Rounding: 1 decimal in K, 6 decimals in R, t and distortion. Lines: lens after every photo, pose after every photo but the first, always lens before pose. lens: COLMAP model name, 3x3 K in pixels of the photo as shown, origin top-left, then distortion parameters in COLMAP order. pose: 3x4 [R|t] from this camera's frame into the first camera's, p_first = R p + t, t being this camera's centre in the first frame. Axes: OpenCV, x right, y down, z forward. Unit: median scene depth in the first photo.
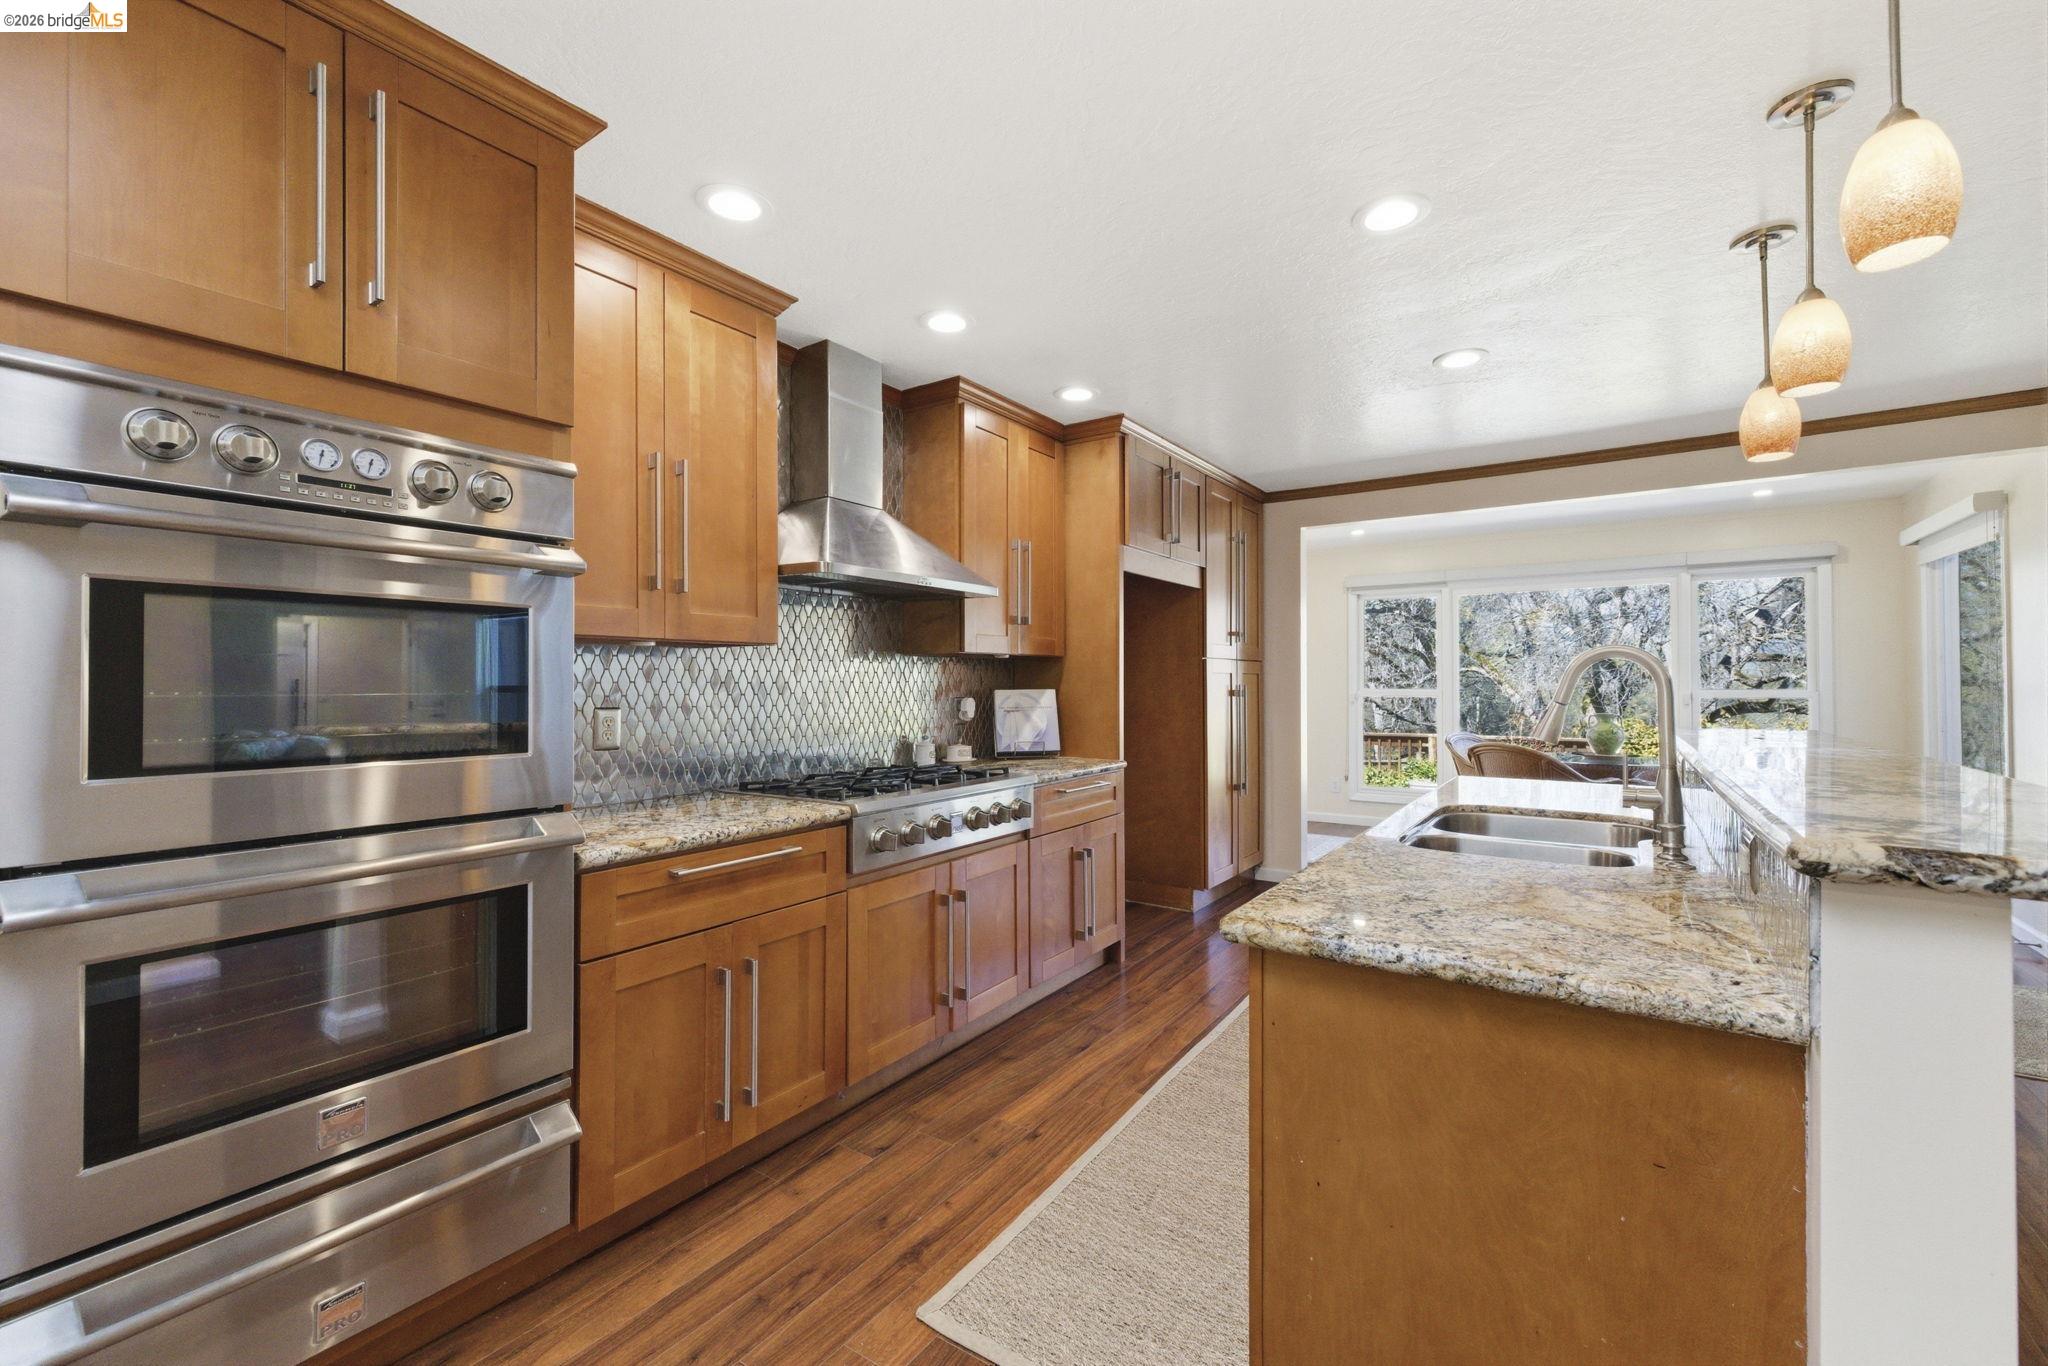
lens RADIAL K [[858.3, 0, 1030.5], [0, 858.3, 676.5], [0, 0, 1]] dist [0.009010, -0.000785]
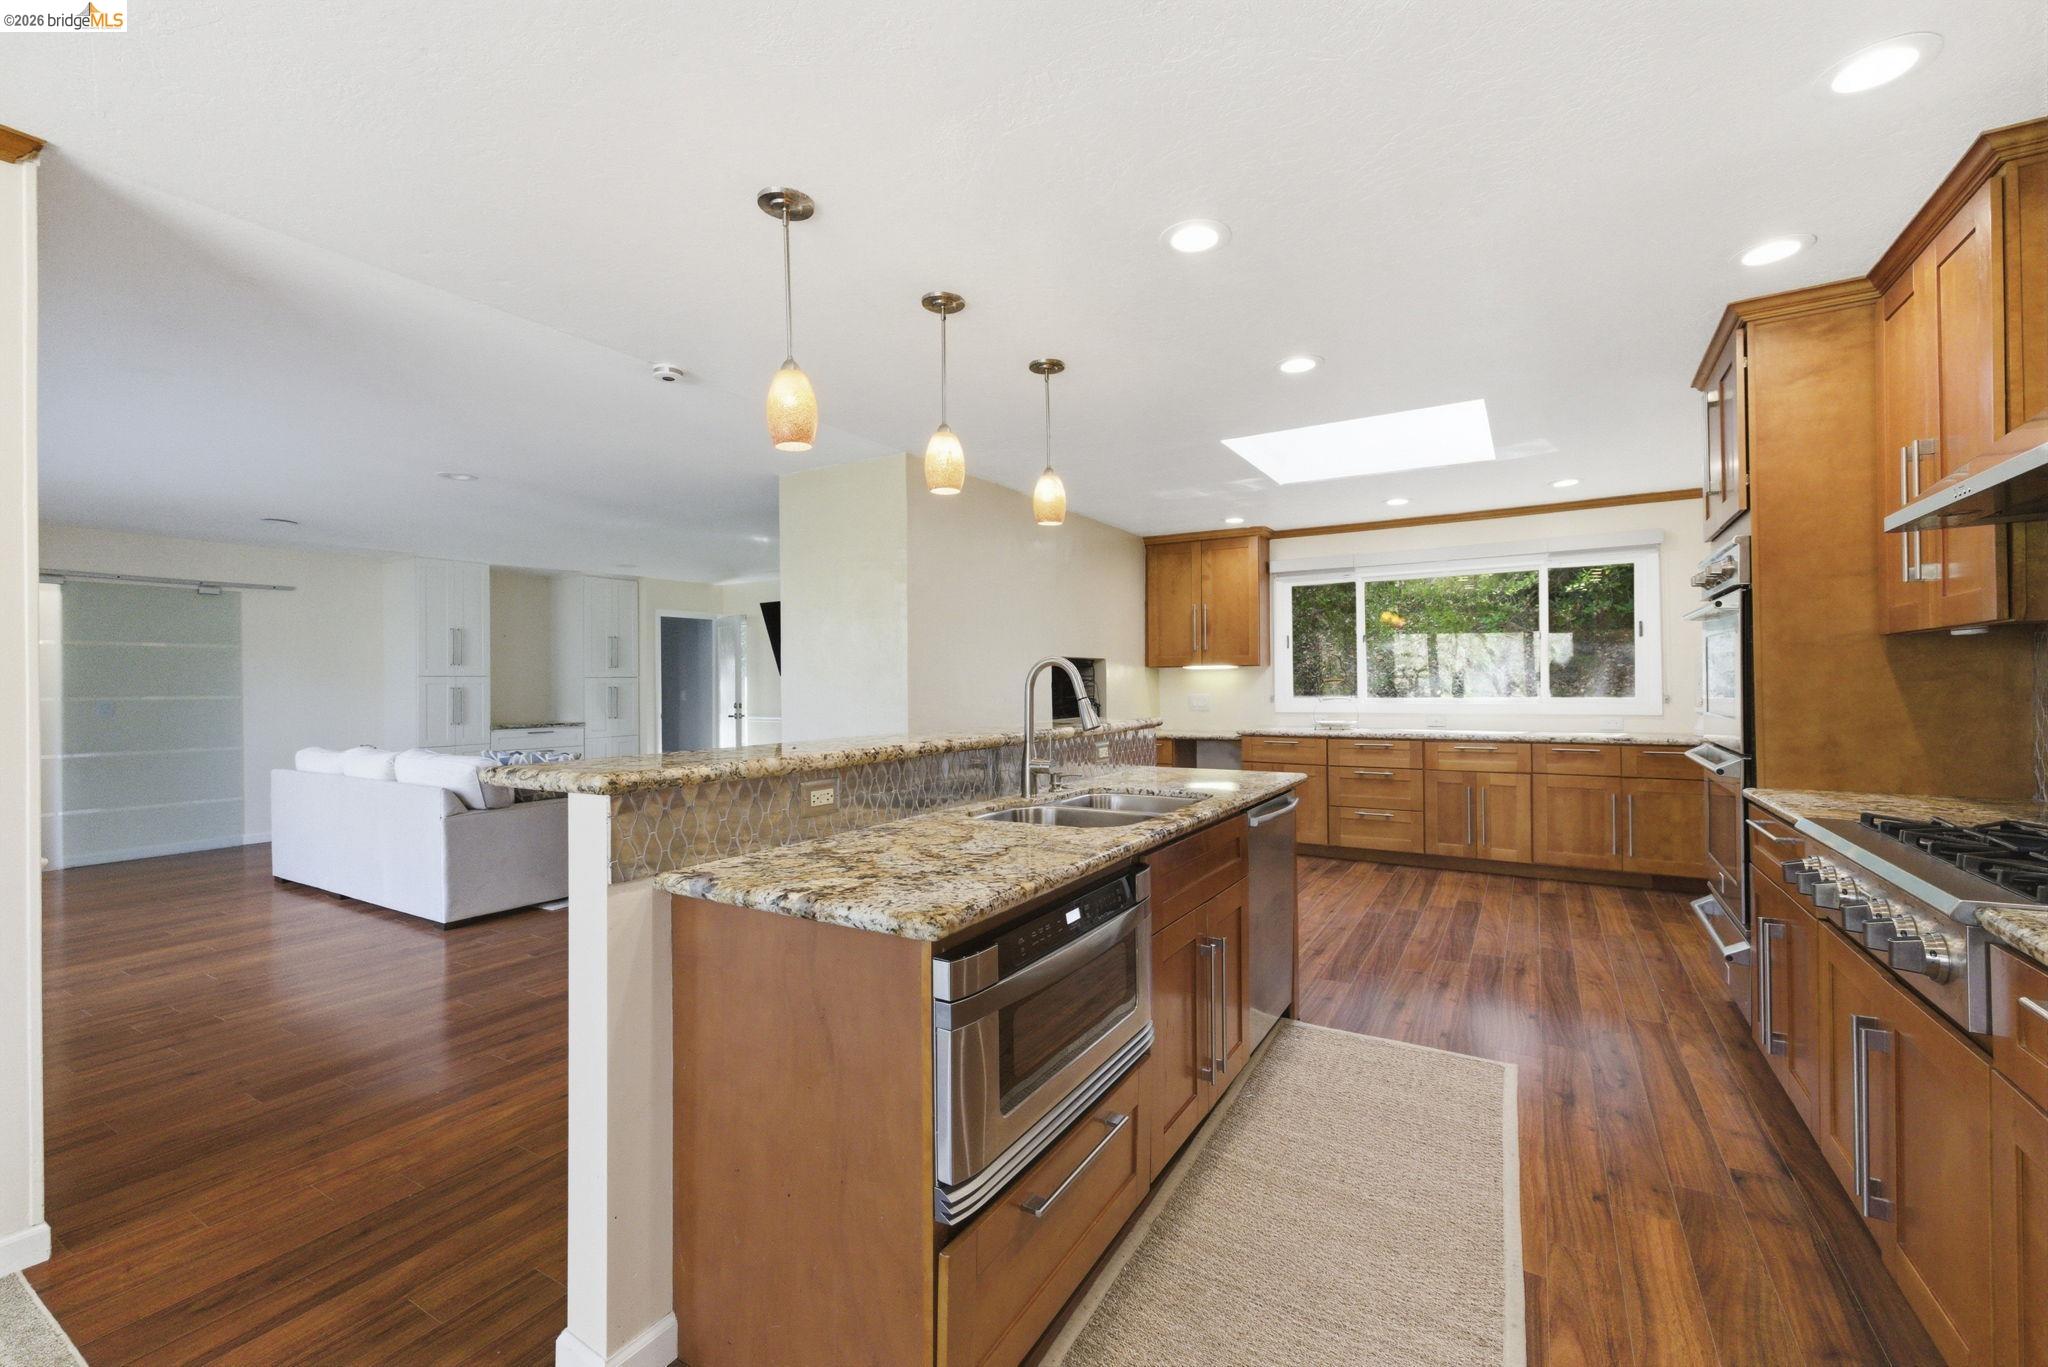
lens RADIAL K [[858.3, 0, 1030.5], [0, 858.3, 677.0], [0, 0, 1]] dist [0.009010, -0.000785]
pose [[-0.998107, 0.010226, -0.060645, 0.583850], [0.011019, 0.999858, -0.012760, 0.010447], [0.060506, -0.013404, -0.998078, 1.720655]]
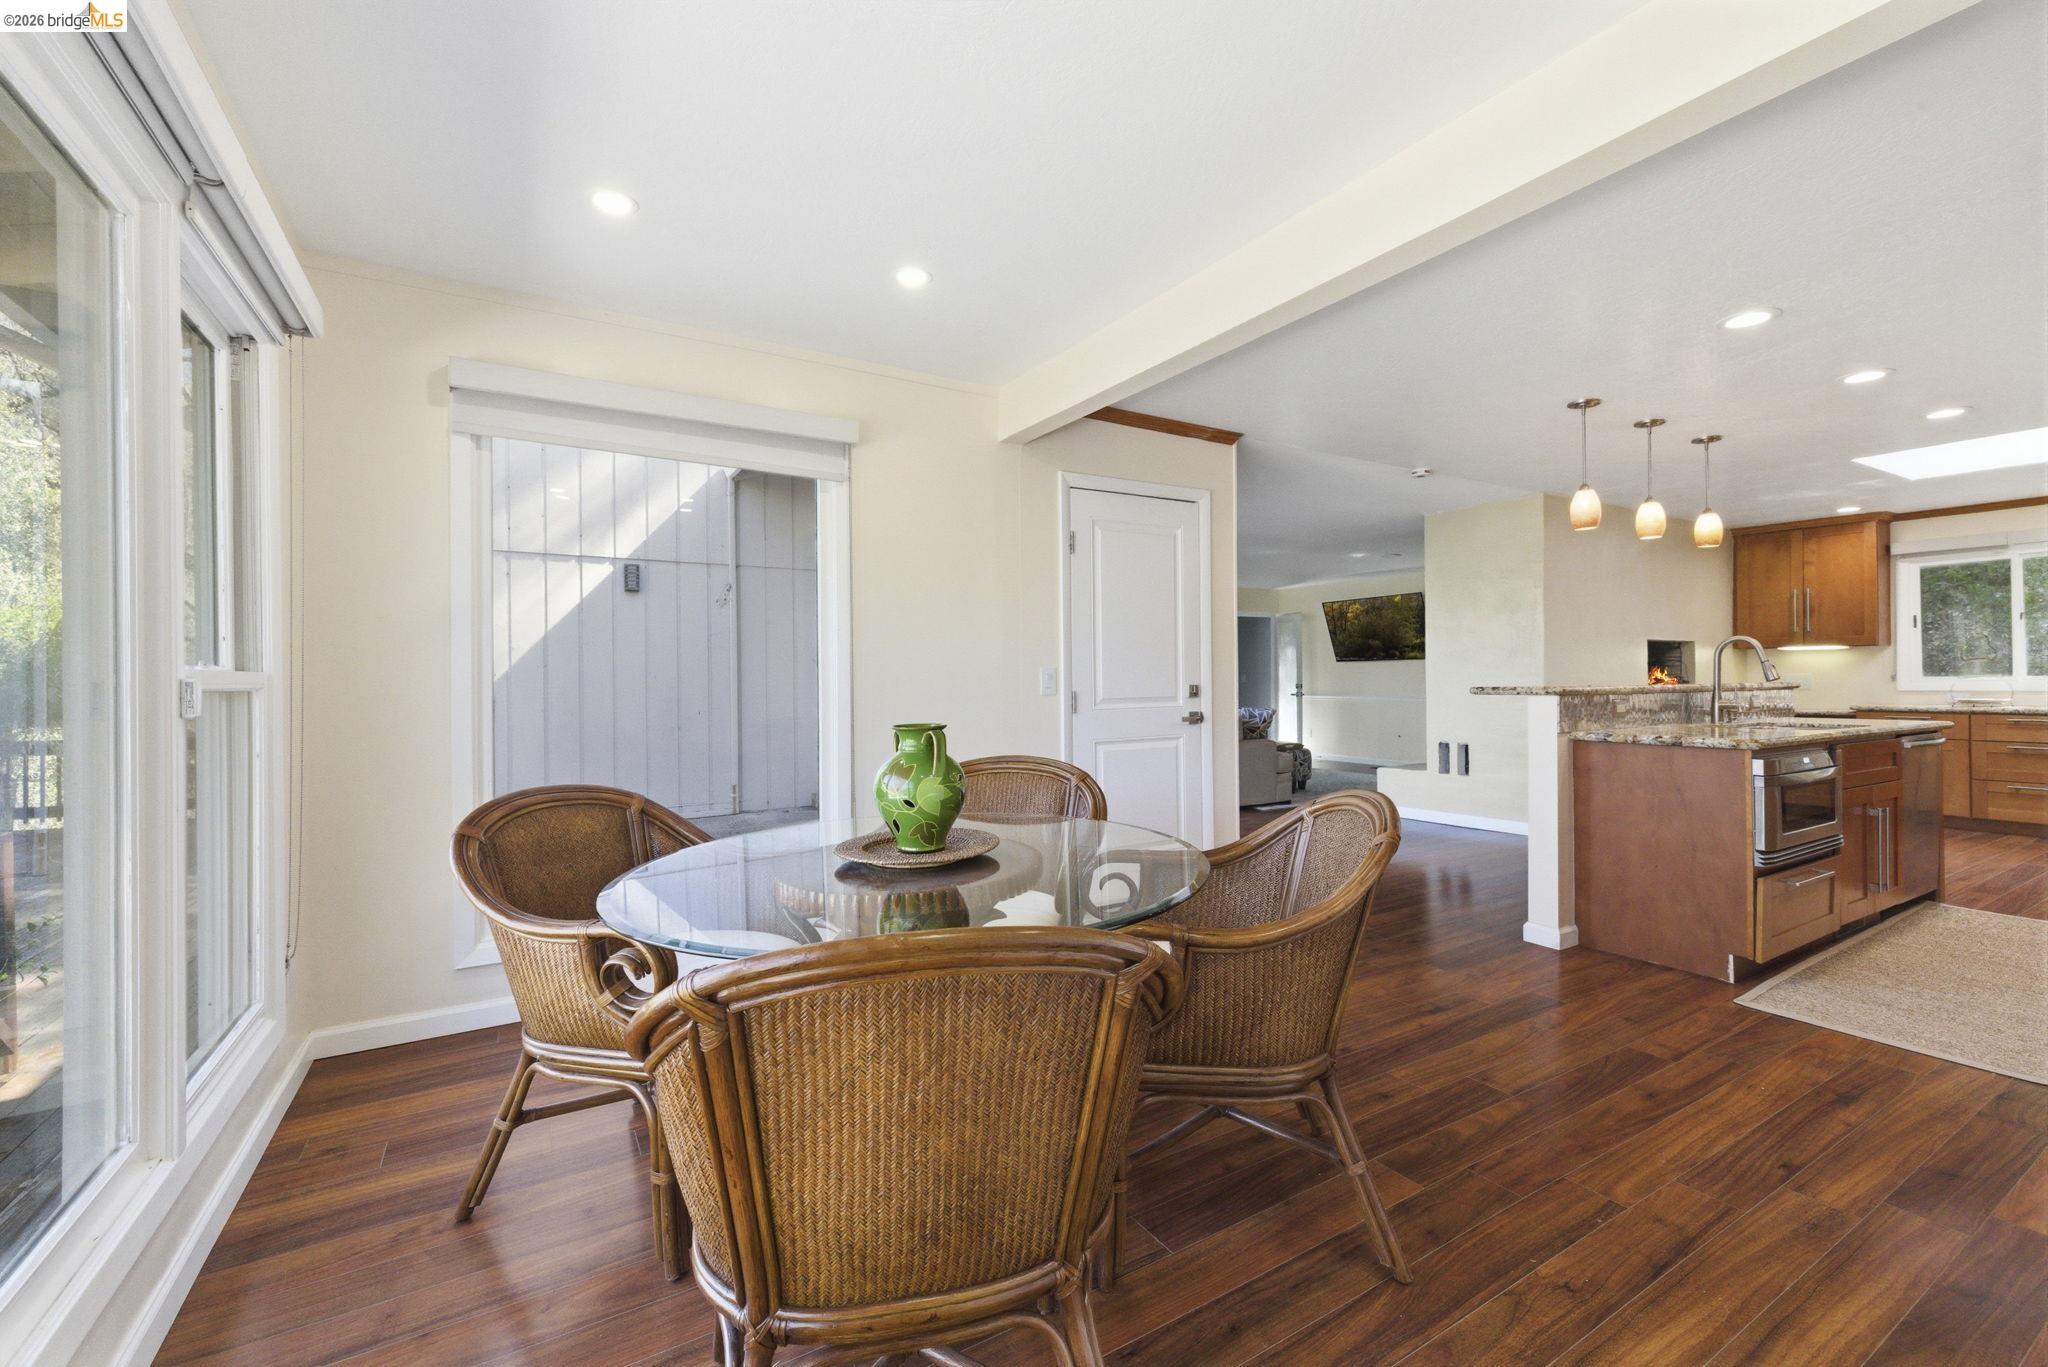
lens RADIAL K [[858.3, 0, 1030.5], [0, 858.3, 677.0], [0, 0, 1]] dist [0.009010, -0.000785]
pose [[-0.910372, 0.010580, 0.413656, 0.893748], [0.007592, 0.999932, -0.008868, 0.040952], [-0.413722, -0.004933, -0.910390, 2.427699]]
